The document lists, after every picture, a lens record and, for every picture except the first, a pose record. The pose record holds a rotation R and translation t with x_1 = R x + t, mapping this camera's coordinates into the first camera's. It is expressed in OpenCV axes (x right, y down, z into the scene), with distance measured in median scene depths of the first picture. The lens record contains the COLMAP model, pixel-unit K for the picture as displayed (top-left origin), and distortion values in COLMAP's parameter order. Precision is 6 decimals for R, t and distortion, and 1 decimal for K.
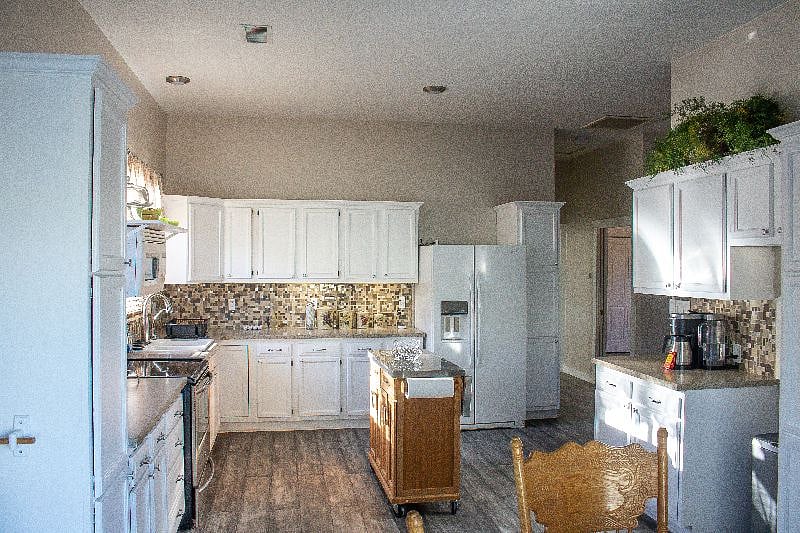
lens RADIAL K [[675.0, 0, 400.0], [0, 675.0, 266.5], [0, 0, 1]] dist [-0.144254, 0.133941]
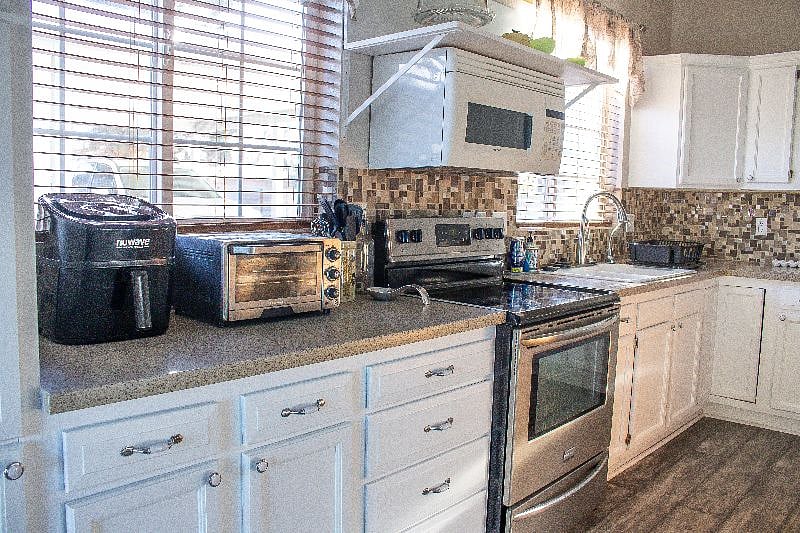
lens RADIAL K [[675.0, 0, 400.0], [0, 675.0, 266.5], [0, 0, 1]] dist [-0.144254, 0.133941]
pose [[0.613539, 0.083613, -0.785225, 0.033264], [-0.023397, 0.995867, 0.087761, 0.048266], [0.789317, -0.035472, 0.612960, 0.338462]]
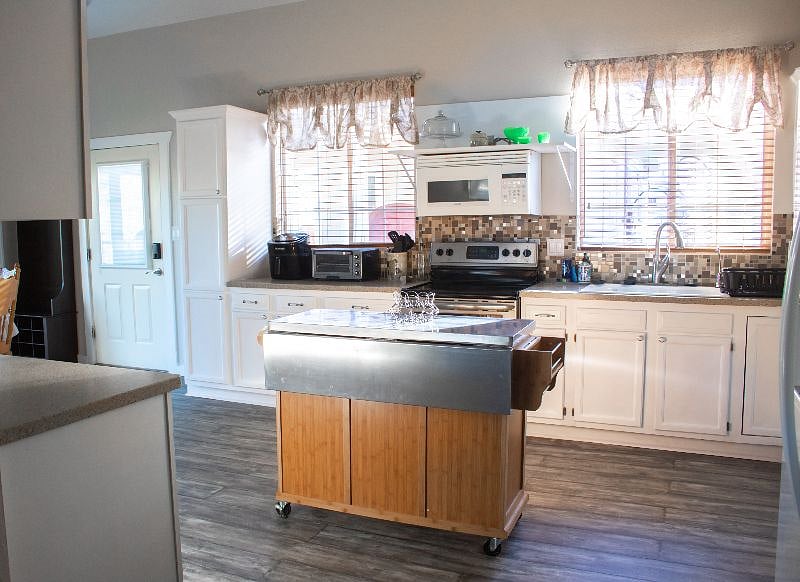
lens RADIAL K [[763.2, 0, 400.0], [0, 763.2, 291.0], [0, 0, 1]] dist [-0.080843, 0.000632]
pose [[-0.560057, 0.073943, -0.825147, 0.426138], [-0.000004, 0.996009, 0.089256, 0.033708], [0.828454, 0.049992, -0.557822, 0.986680]]
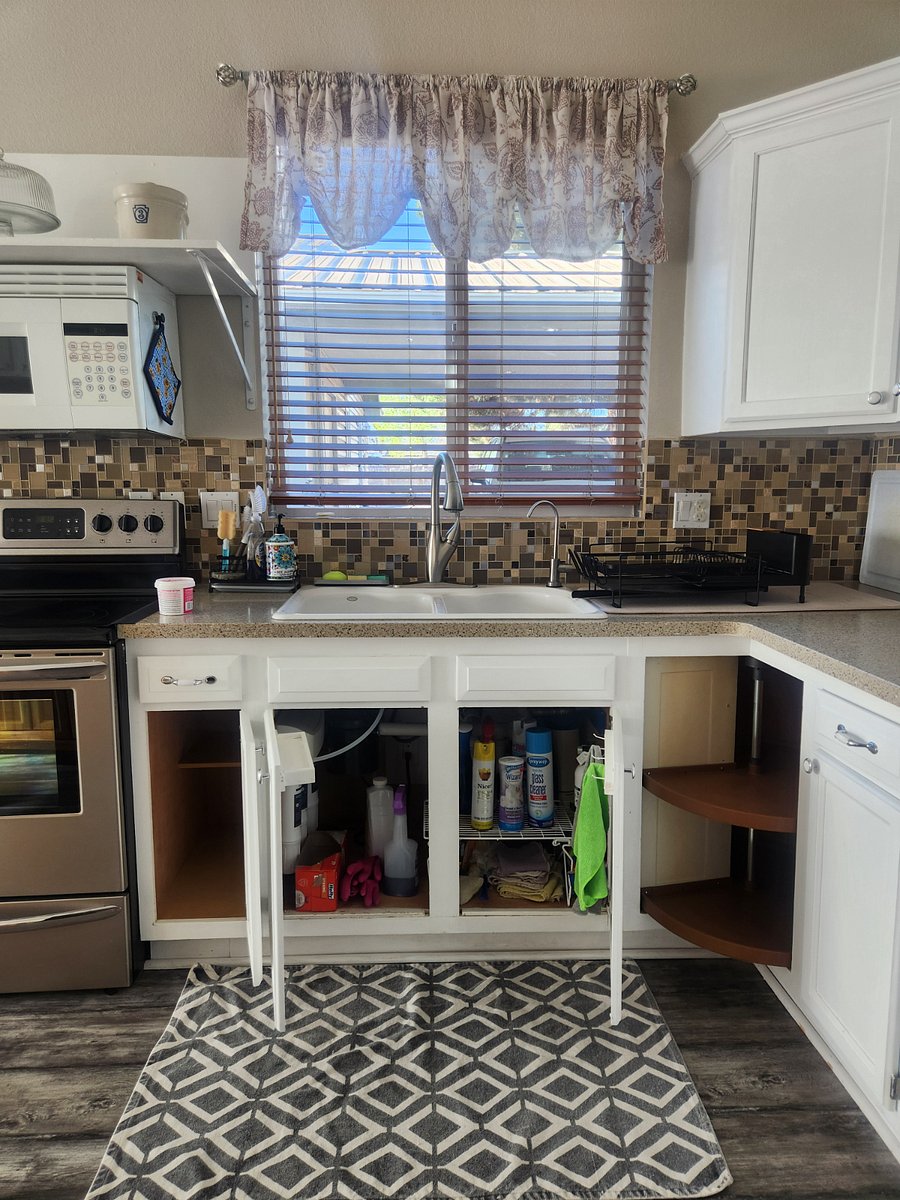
lens RADIAL K [[790.5, 0, 450.0], [0, 790.5, 600.0], [0, 0, 1]] dist [0.049739, 0.000654]
pose [[-0.150892, 0.144008, -0.978005, 0.051600], [-0.005933, 0.989183, 0.146569, 0.044957], [0.988532, 0.027918, -0.148405, 0.847271]]
